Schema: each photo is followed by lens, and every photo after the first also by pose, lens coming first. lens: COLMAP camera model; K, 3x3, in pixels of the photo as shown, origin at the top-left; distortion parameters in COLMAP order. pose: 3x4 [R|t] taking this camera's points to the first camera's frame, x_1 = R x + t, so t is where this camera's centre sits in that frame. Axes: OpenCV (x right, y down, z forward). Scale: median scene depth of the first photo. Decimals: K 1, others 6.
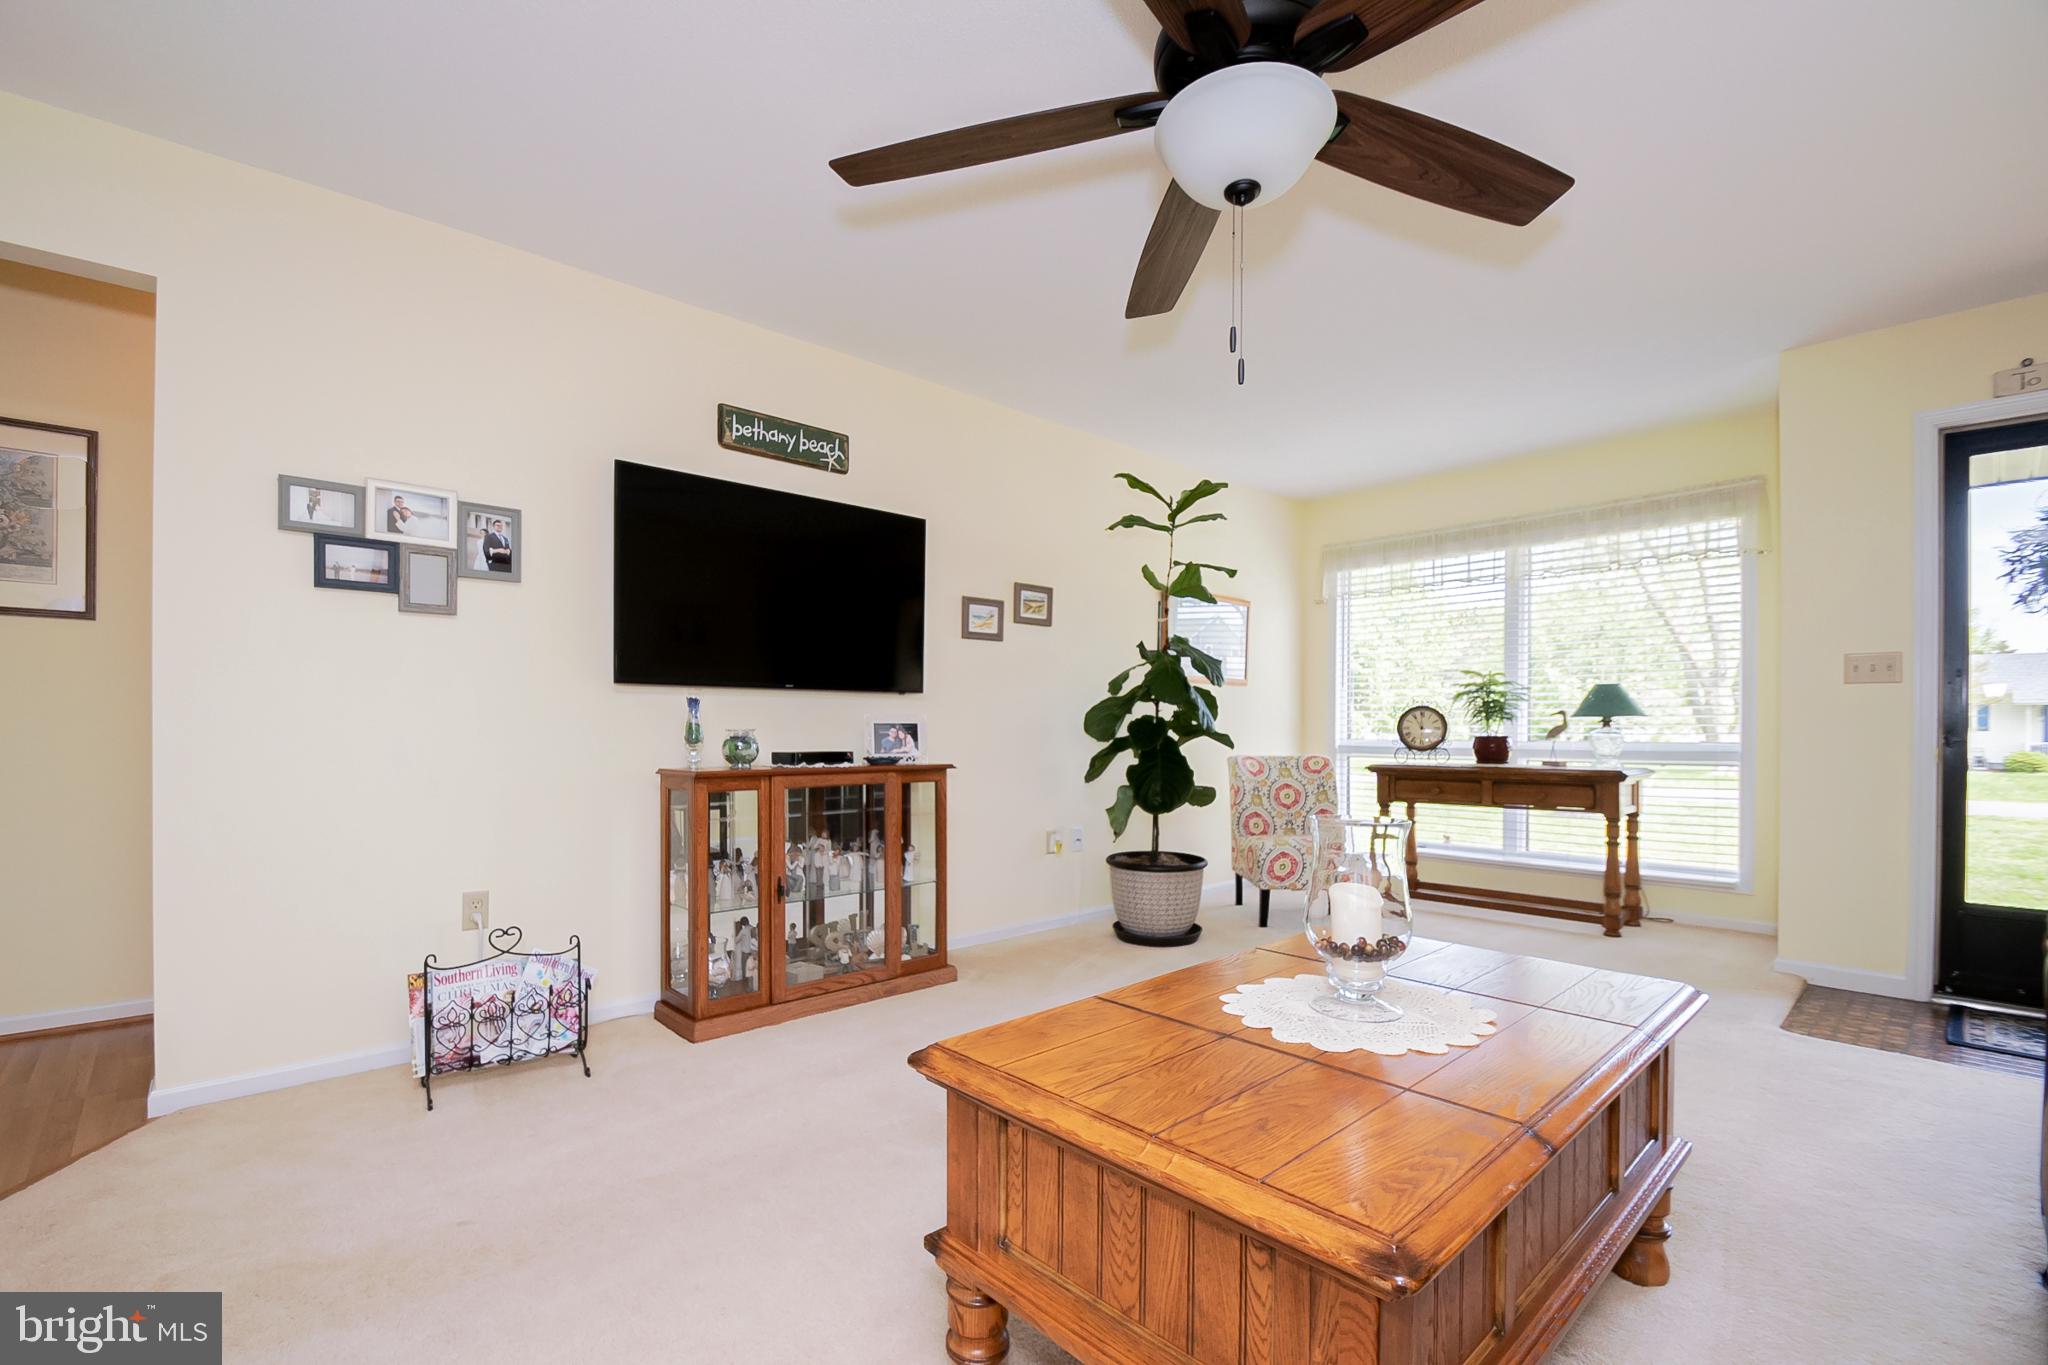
lens RADIAL K [[894.6, 0, 999.5], [0, 894.6, 732.2], [0, 0, 1]] dist [0.007804, -0.015131]
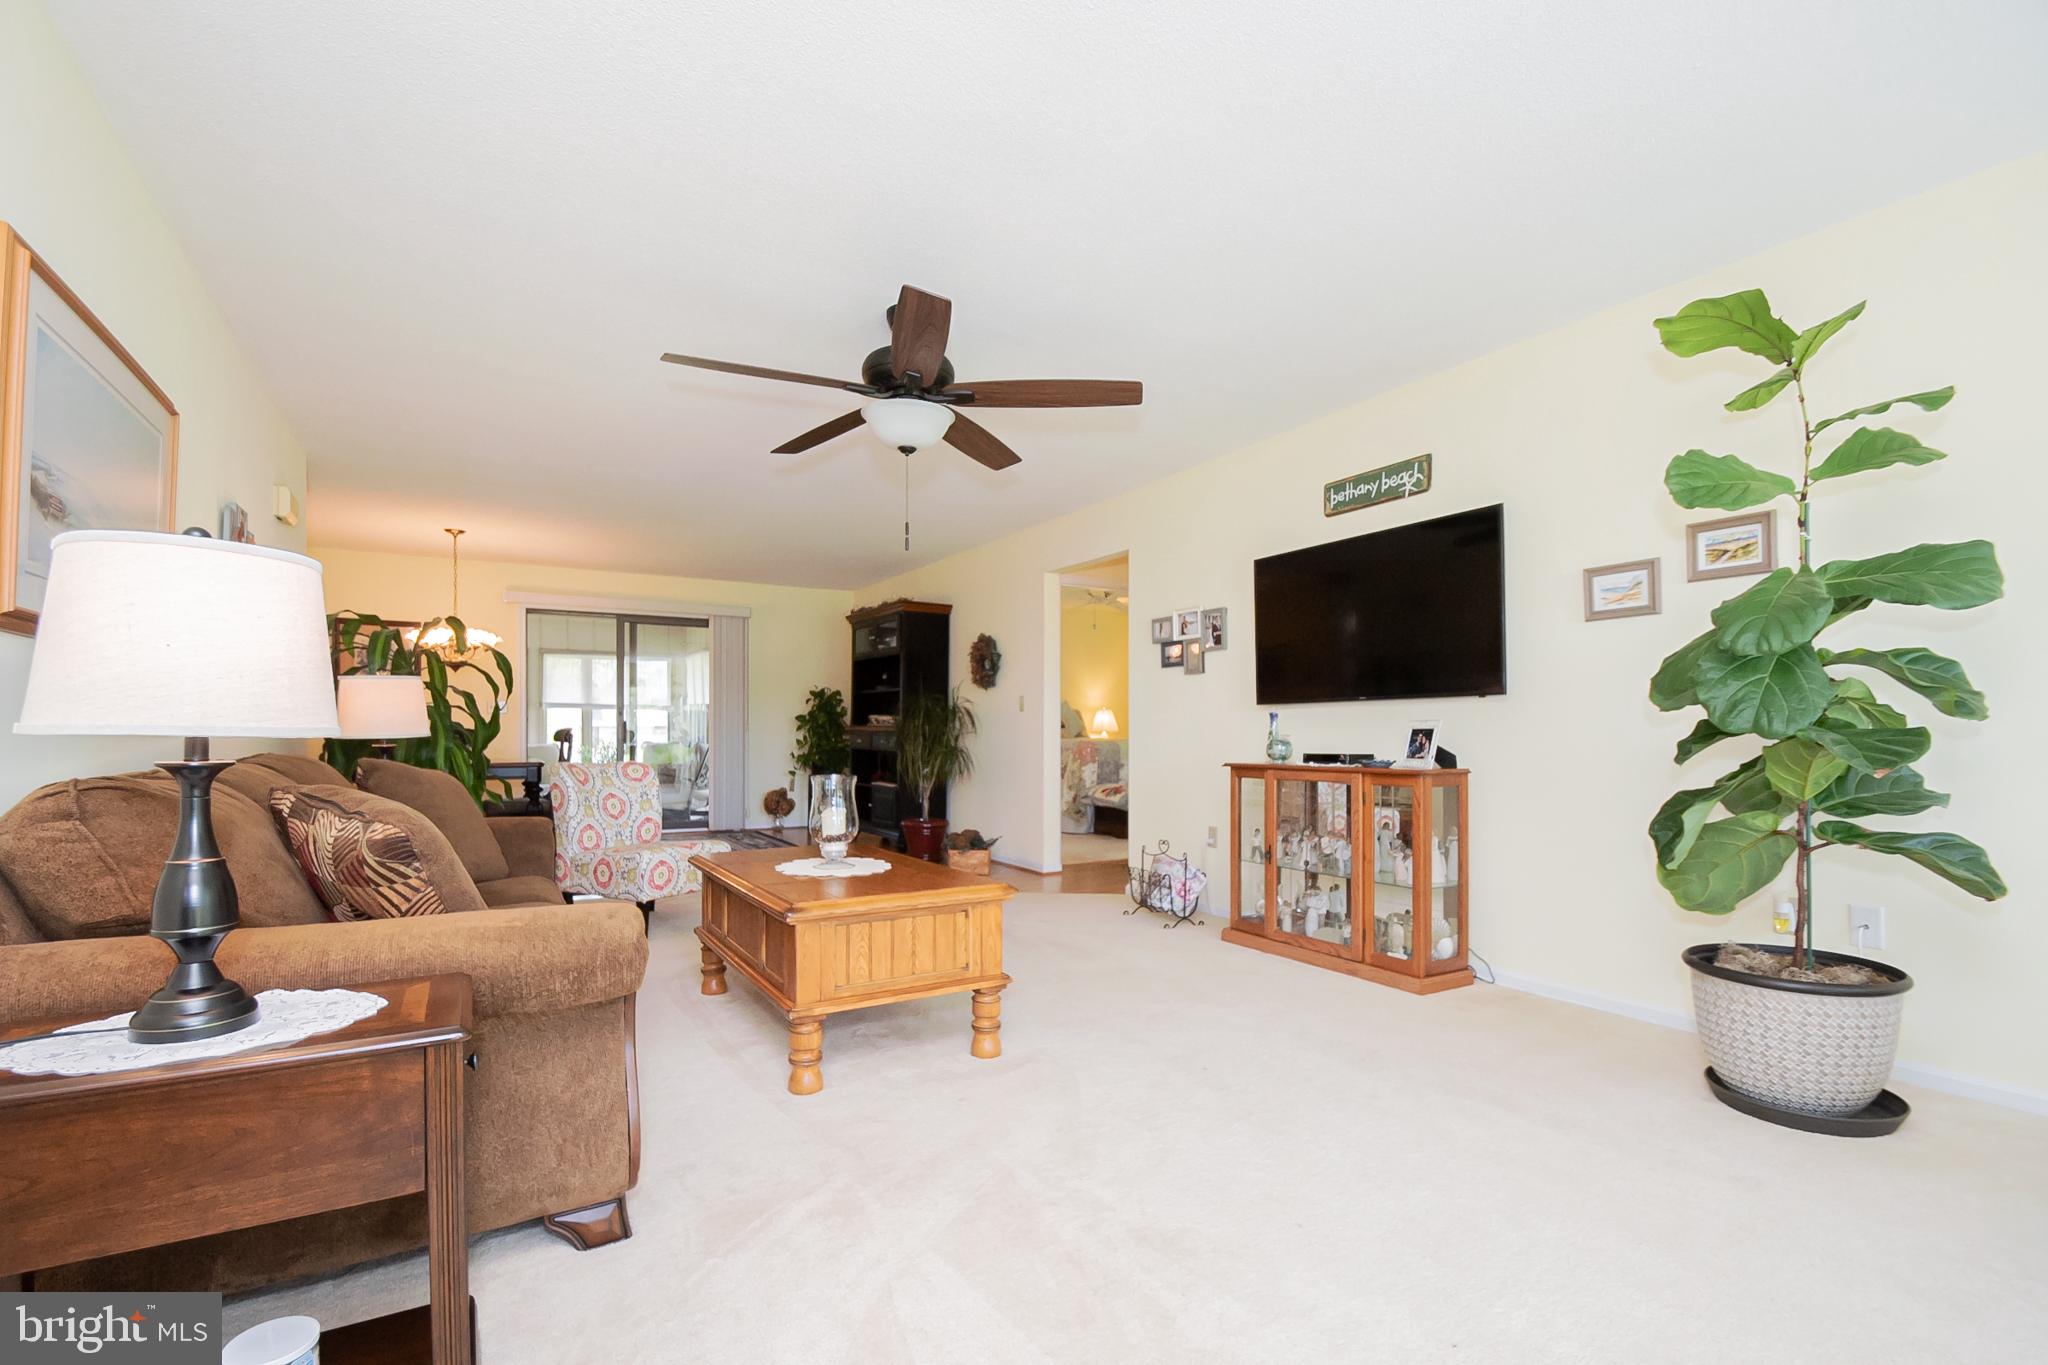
lens RADIAL K [[894.6, 0, 999.5], [0, 894.6, 732.2], [0, 0, 1]] dist [0.007804, -0.015131]
pose [[-0.200806, -0.004399, -0.979621, 1.001685], [-0.003419, 0.999987, -0.003790, -0.000964], [0.979625, 0.002589, -0.200819, 0.757661]]
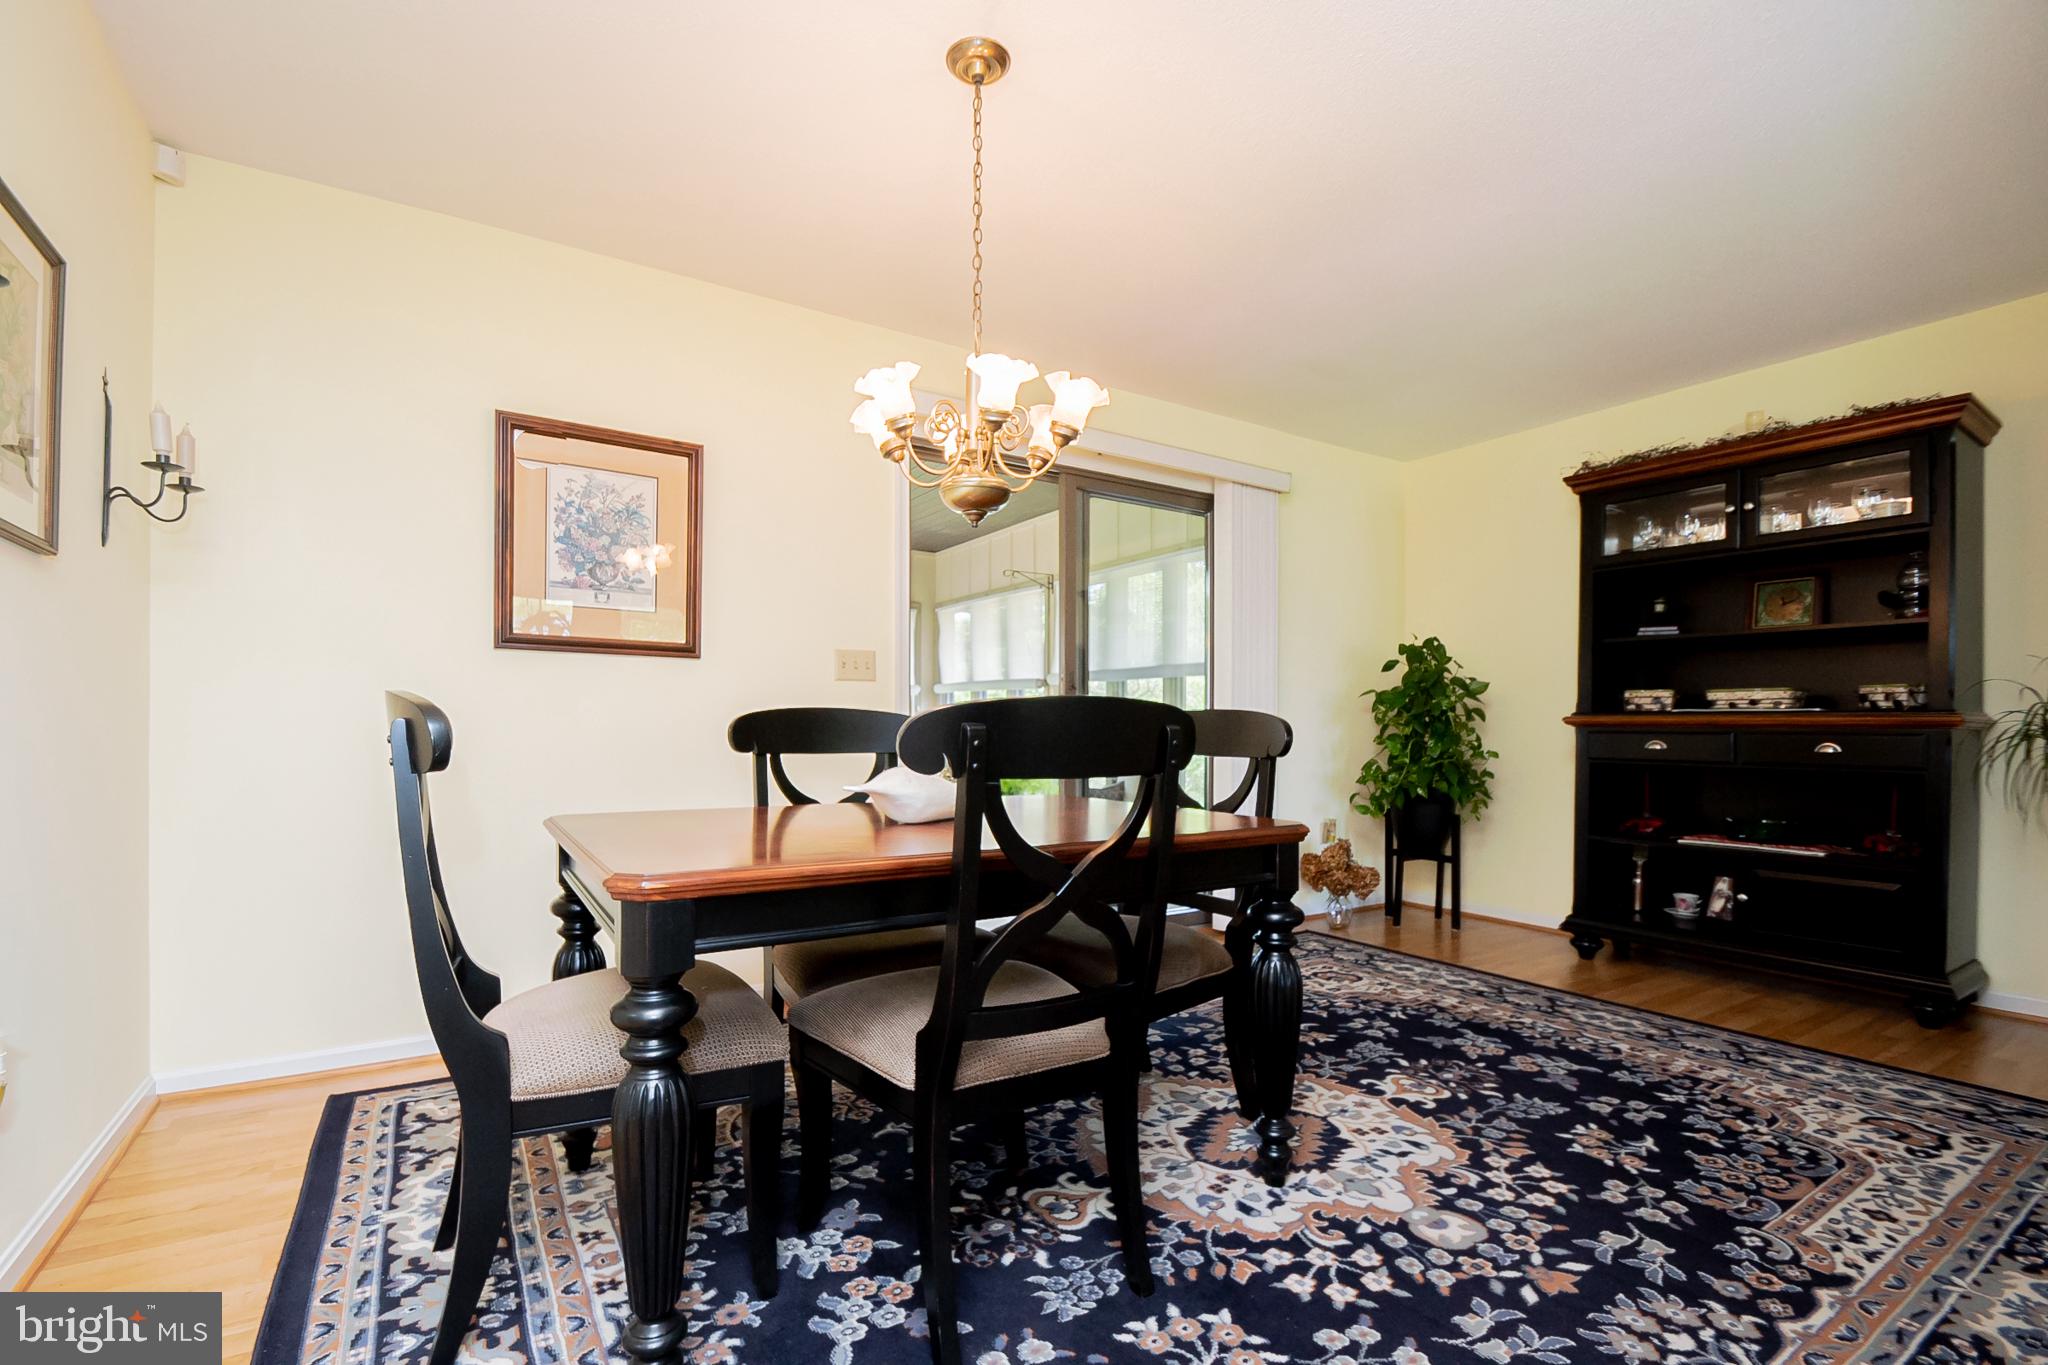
lens RADIAL K [[894.6, 0, 999.5], [0, 894.6, 732.2], [0, 0, 1]] dist [0.007804, -0.015131]
pose [[-0.174087, -0.003130, -0.984725, -0.075570], [-0.005730, 0.999981, -0.002165, 0.003695], [0.984714, 0.005266, -0.174102, -0.669055]]
